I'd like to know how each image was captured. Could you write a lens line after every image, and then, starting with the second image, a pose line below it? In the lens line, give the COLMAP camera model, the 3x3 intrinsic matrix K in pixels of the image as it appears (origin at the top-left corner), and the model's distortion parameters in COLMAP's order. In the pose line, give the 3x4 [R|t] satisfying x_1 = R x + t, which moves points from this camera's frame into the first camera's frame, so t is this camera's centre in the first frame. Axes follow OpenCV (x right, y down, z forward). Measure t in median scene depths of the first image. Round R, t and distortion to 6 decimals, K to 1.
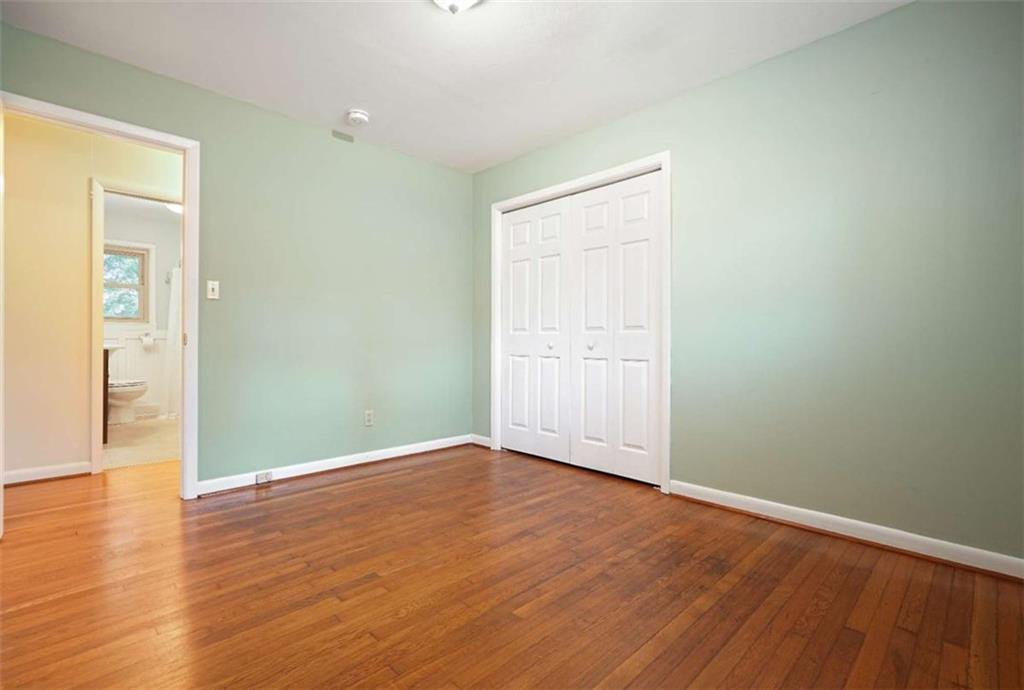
lens RADIAL K [[465.0, 0, 505.2], [0, 465.0, 342.7], [0, 0, 1]] dist [-0.008315, 0.007363]
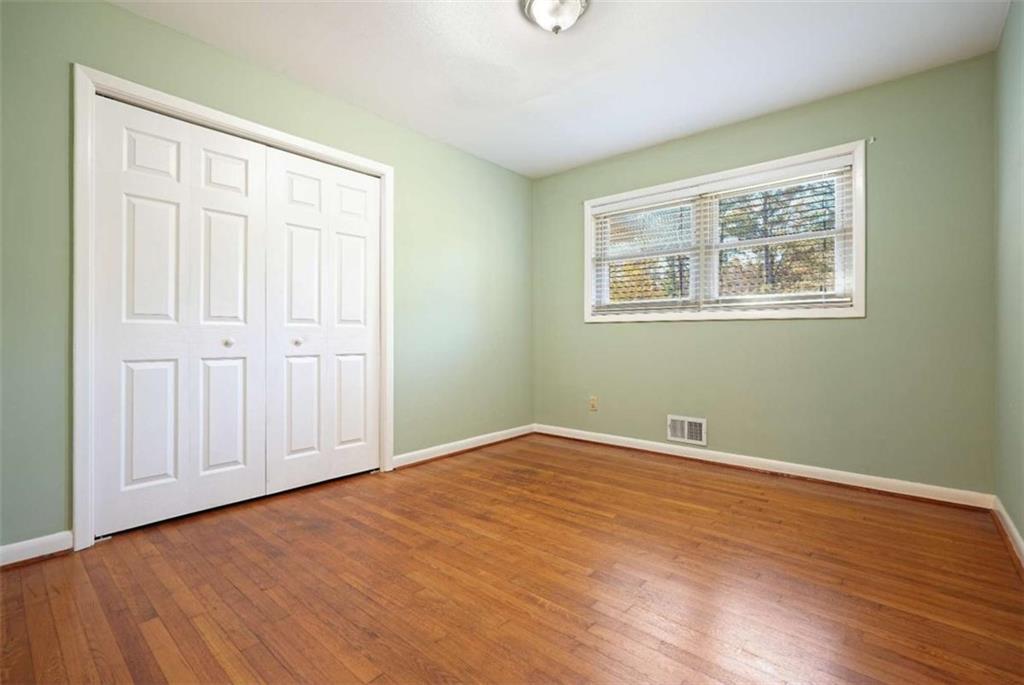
lens RADIAL K [[465.0, 0, 506.9], [0, 465.0, 336.4], [0, 0, 1]] dist [-0.008315, 0.007363]
pose [[-0.083214, -0.005486, 0.996517, -0.808869], [0.002688, 0.999980, 0.005729, -0.006272], [-0.996528, 0.003155, -0.083198, 0.822015]]
